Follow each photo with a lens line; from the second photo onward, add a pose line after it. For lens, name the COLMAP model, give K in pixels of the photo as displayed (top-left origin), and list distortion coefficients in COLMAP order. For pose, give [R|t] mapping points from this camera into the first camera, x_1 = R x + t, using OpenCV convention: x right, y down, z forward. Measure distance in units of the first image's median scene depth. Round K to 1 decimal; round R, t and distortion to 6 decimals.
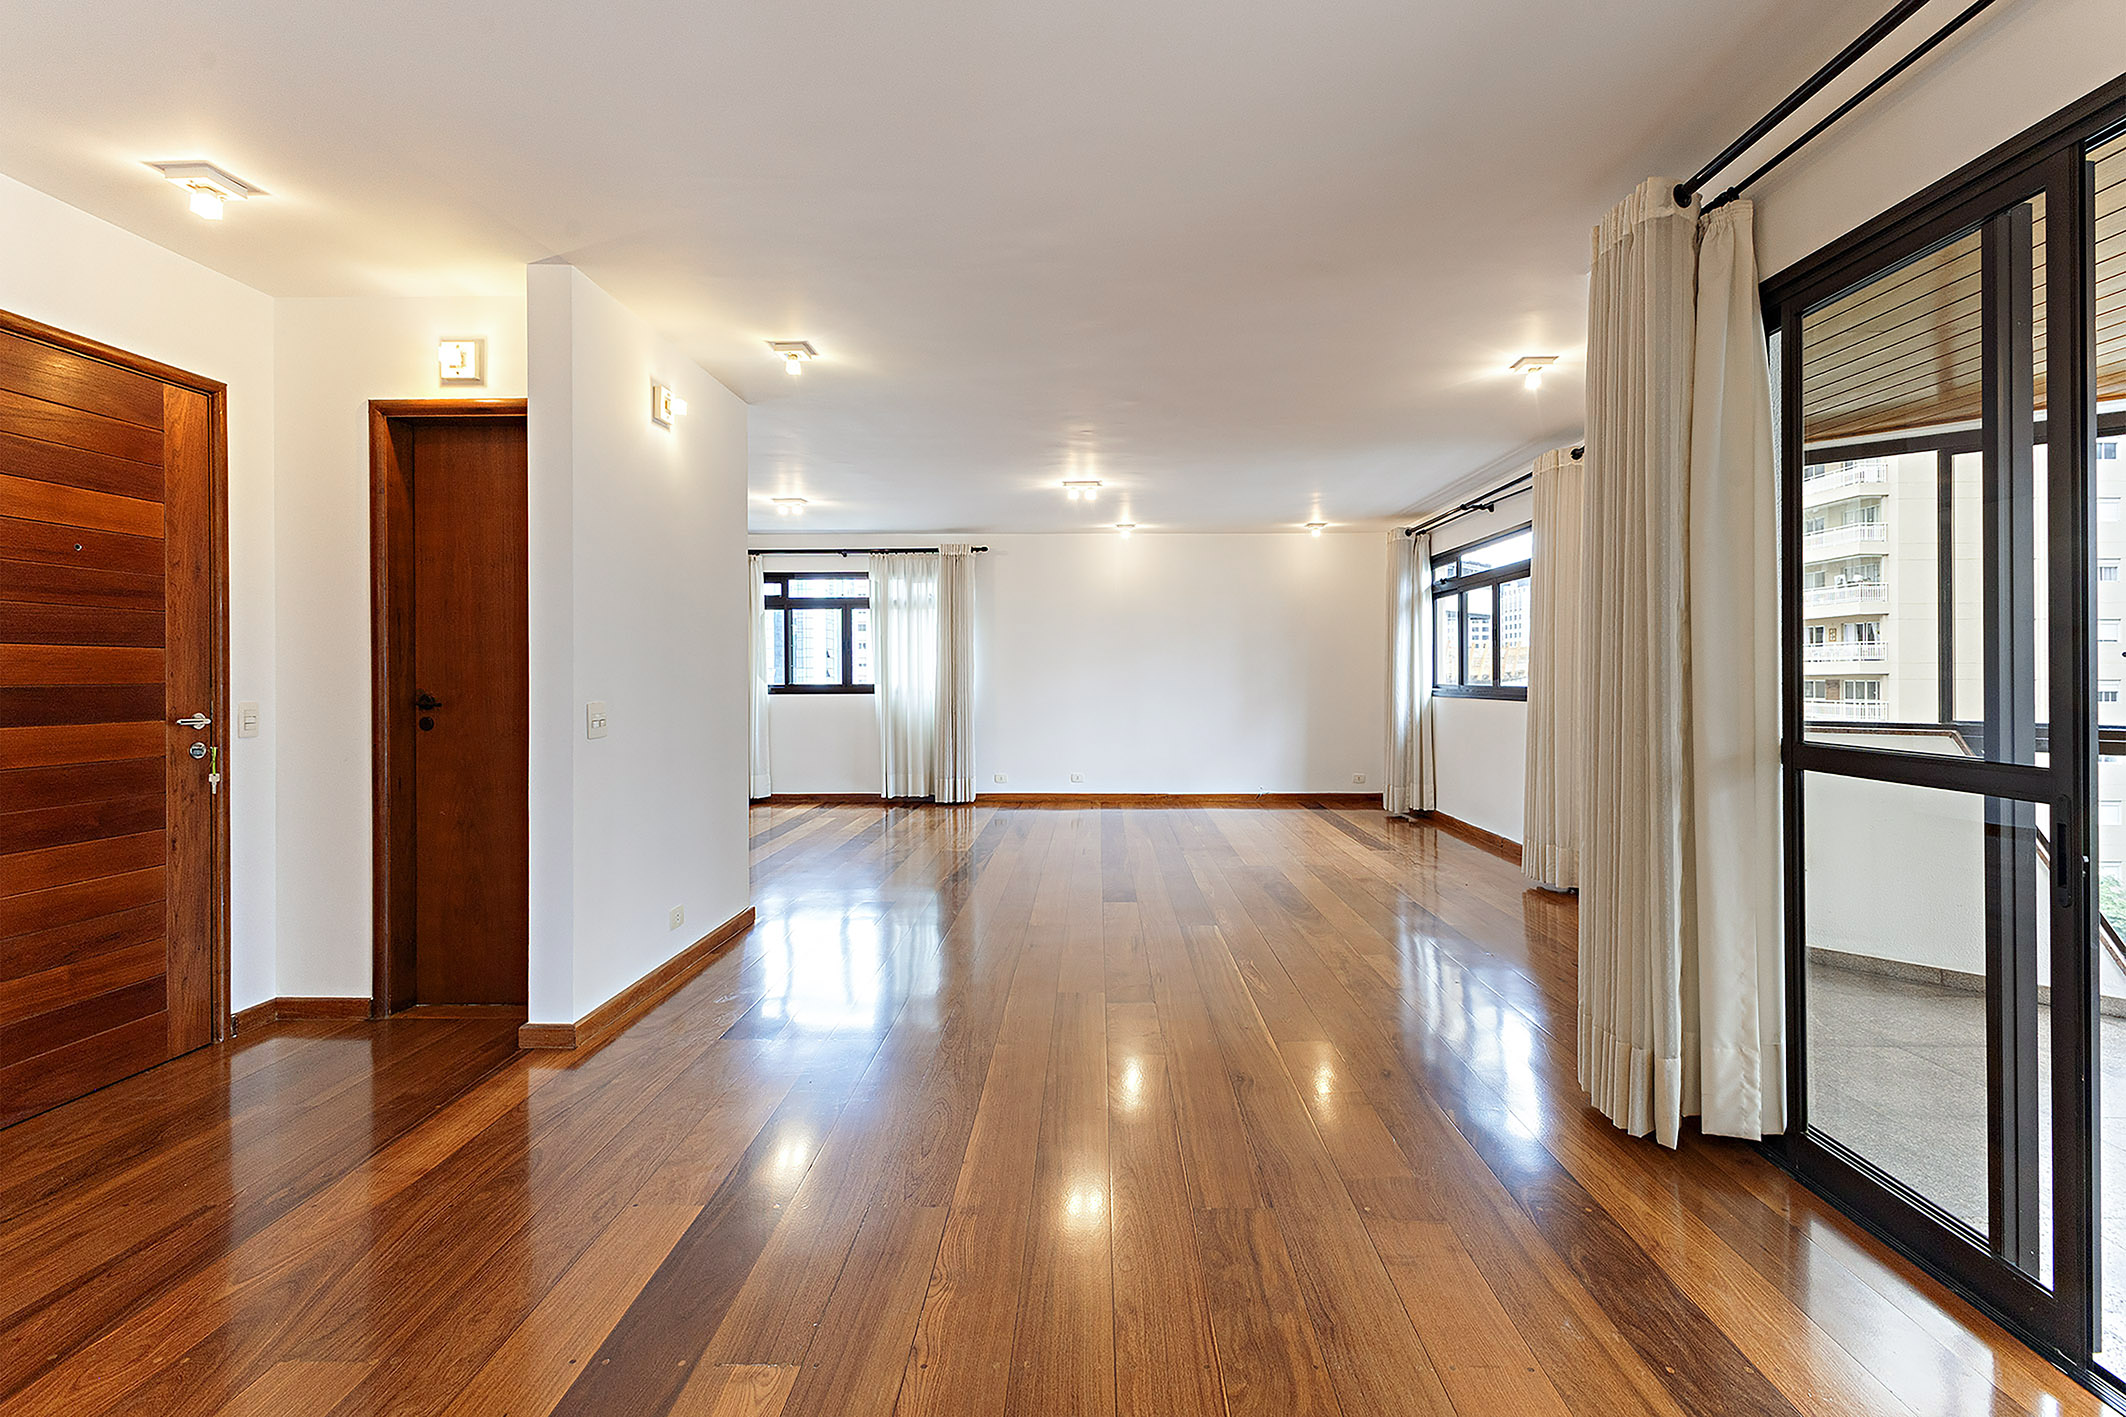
lens RADIAL K [[935.8, 0, 1049.0], [0, 935.8, 666.8], [0, 0, 1]] dist [-0.001949, -0.000327]
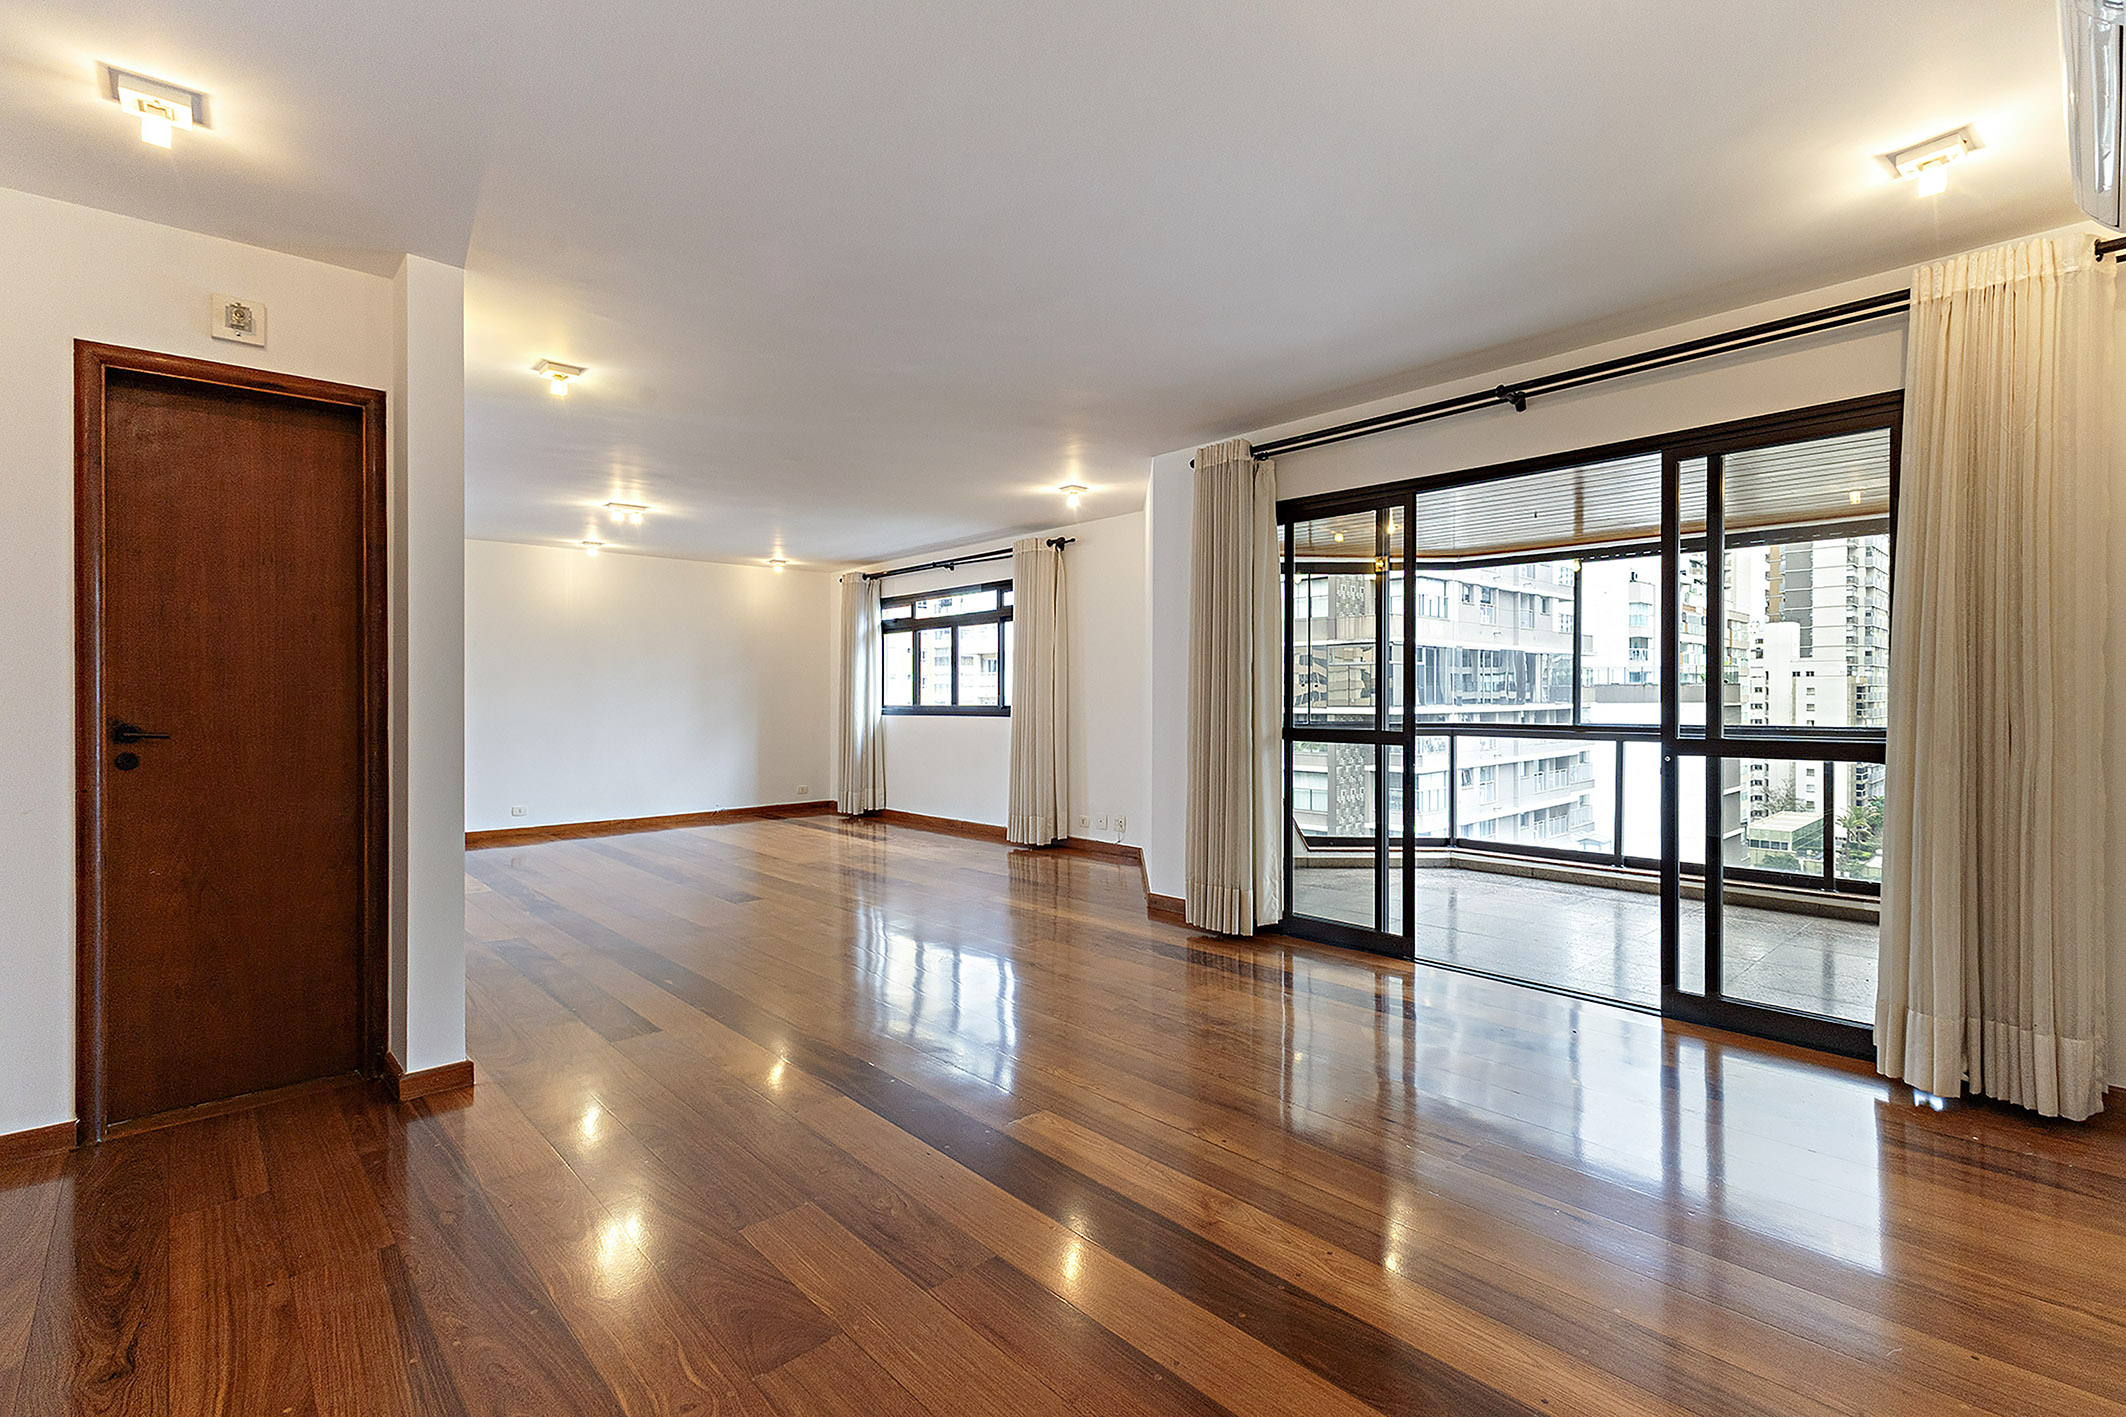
lens RADIAL K [[961.4, 0, 1058.5], [0, 961.4, 689.7], [0, 0, 1]] dist [0.002101, 0.000181]
pose [[0.725327, 0.003210, 0.688397, -0.327166], [-0.002978, 0.999994, -0.001525, 0.000232], [-0.688398, -0.000944, 0.725333, -0.059715]]
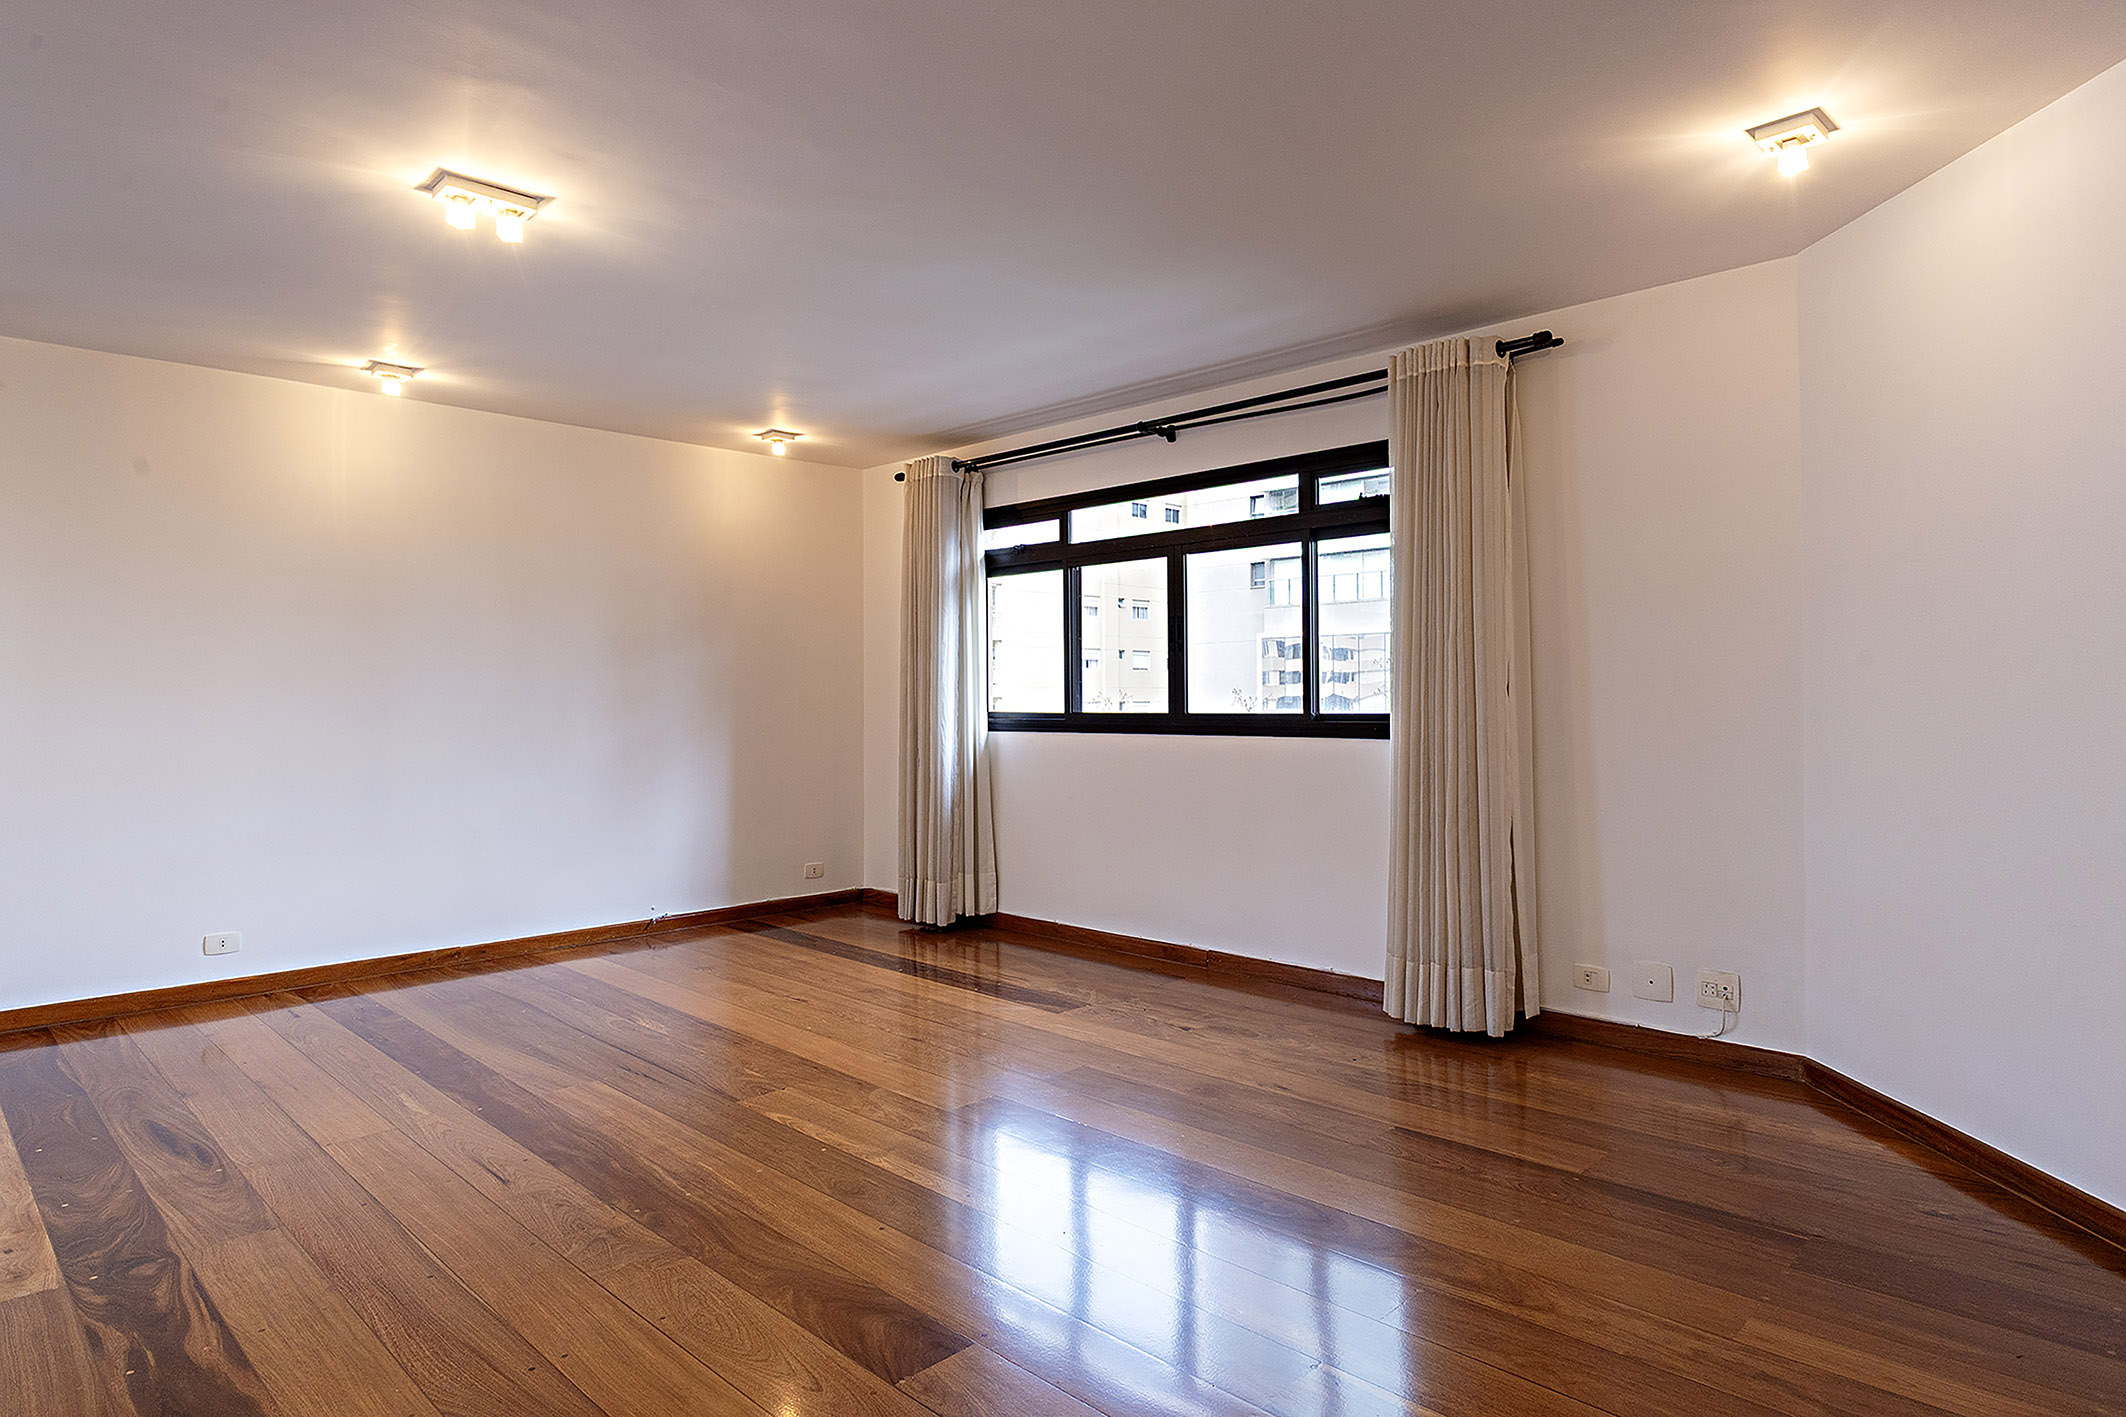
lens RADIAL K [[1155.8, 0, 1063.0], [0, 1155.8, 708.5], [0, 0, 1]] dist [-0.000233, -0.000174]
pose [[0.671231, -0.005693, 0.741226, -0.157553], [-0.004269, 0.999924, 0.011546, 0.007843], [-0.741236, -0.010914, 0.671156, 0.521584]]
